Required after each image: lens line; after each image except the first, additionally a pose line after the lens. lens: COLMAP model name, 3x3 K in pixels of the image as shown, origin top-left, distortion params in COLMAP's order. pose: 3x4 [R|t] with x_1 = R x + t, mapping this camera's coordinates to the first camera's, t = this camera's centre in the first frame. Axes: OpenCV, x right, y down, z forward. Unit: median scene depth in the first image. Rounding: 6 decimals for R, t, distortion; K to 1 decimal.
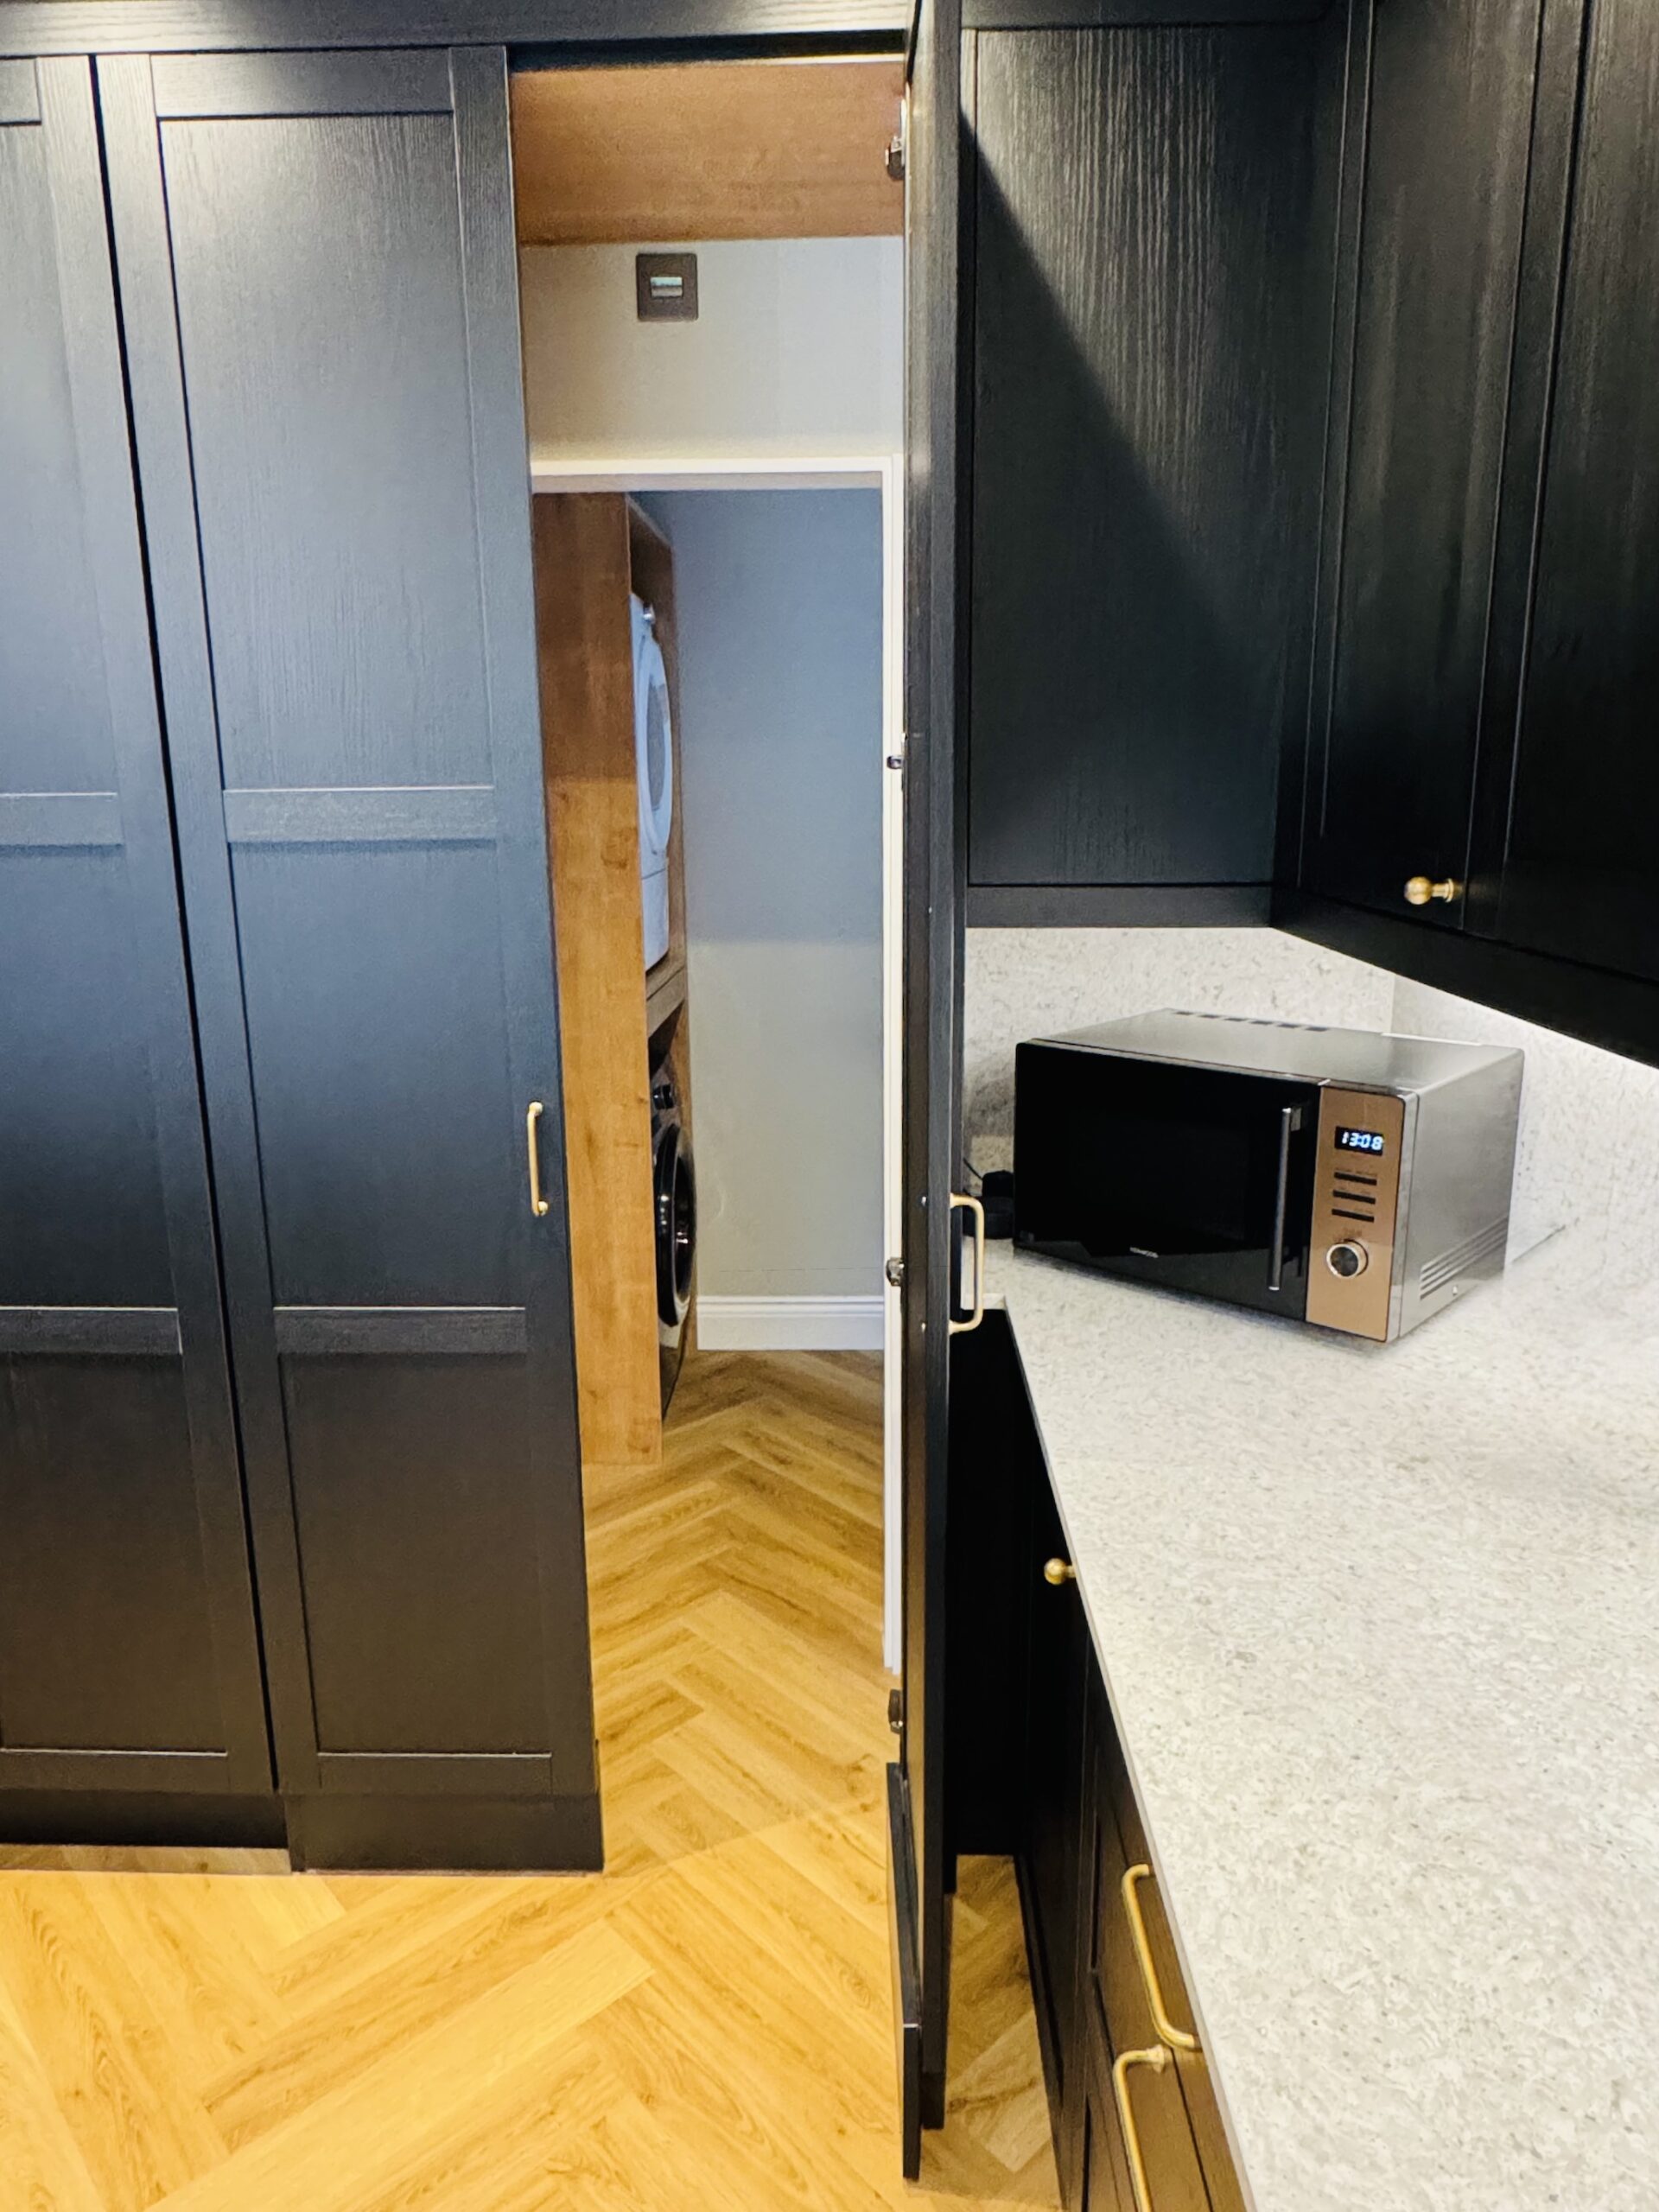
lens RADIAL K [[1396.4, 0, 838.3], [0, 1396.4, 1119.0], [0, 0, 1]] dist [-0.002512, 0.005783]
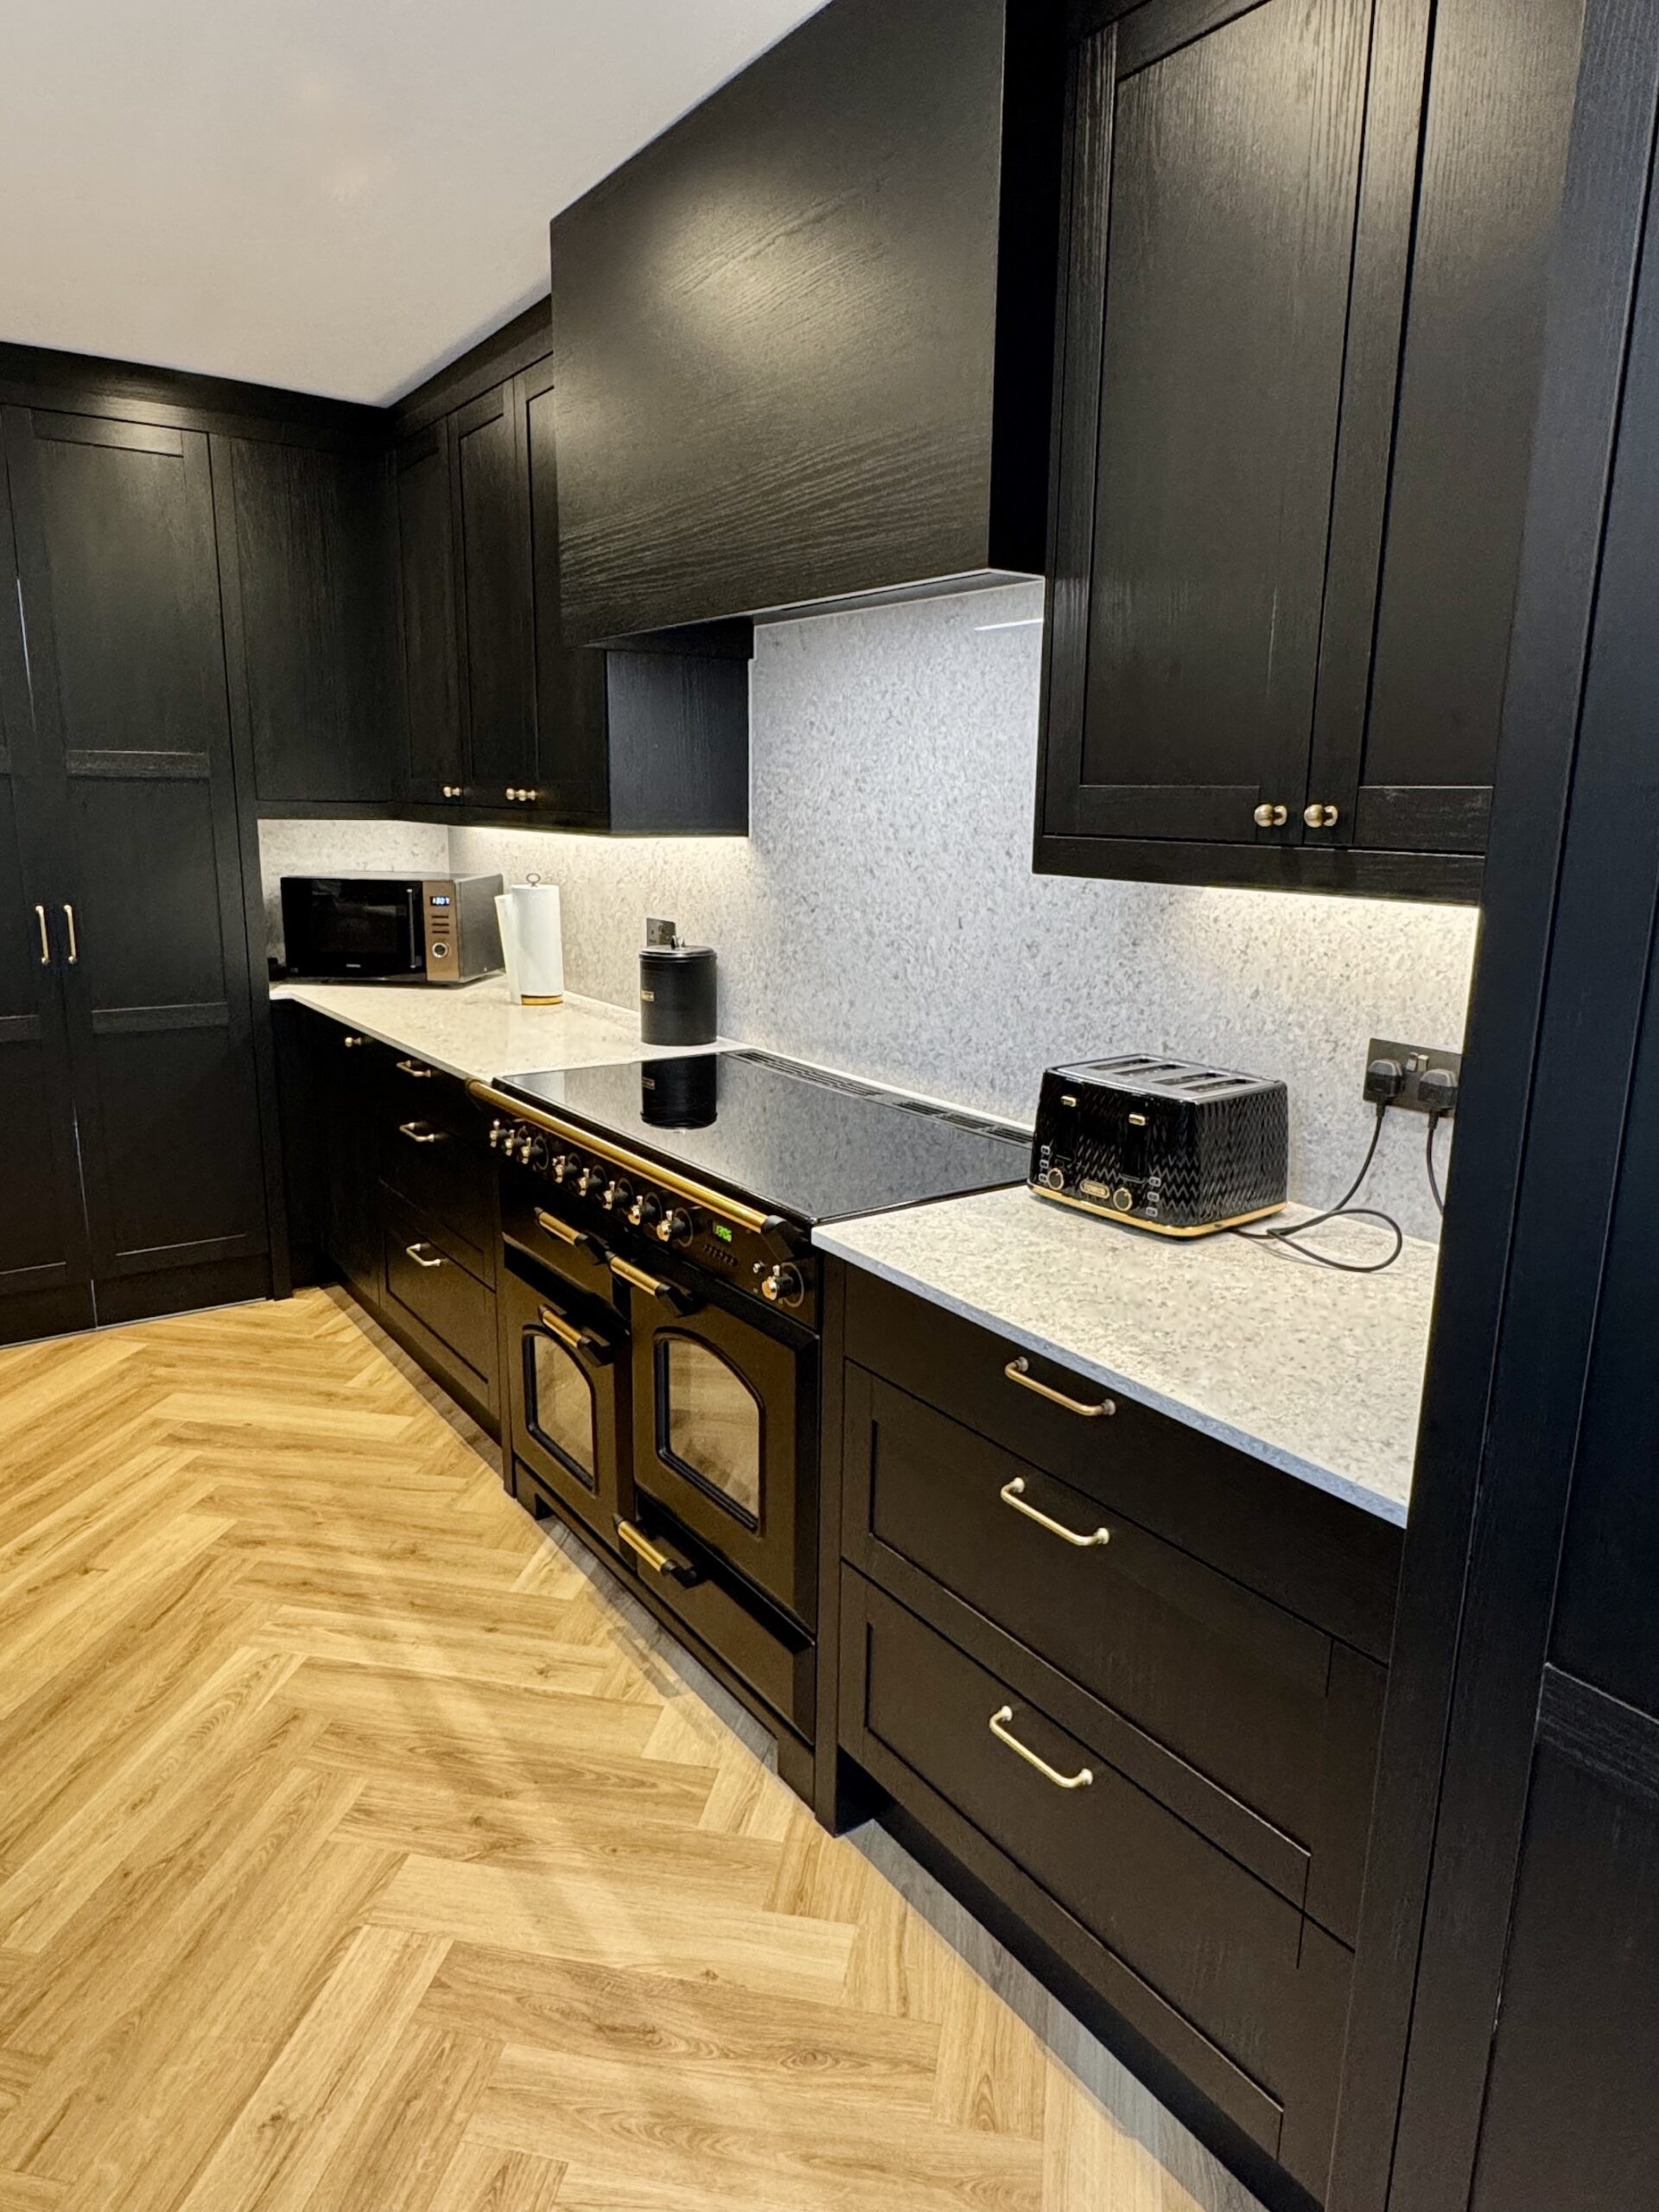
lens RADIAL K [[1396.4, 0, 846.7], [0, 1396.4, 1107.2], [0, 0, 1]] dist [-0.002512, 0.005783]
pose [[0.799871, -0.104800, 0.590951, -0.514913], [0.108125, 0.993688, 0.029870, 0.347894], [-0.590352, 0.040005, 0.806154, -1.311599]]
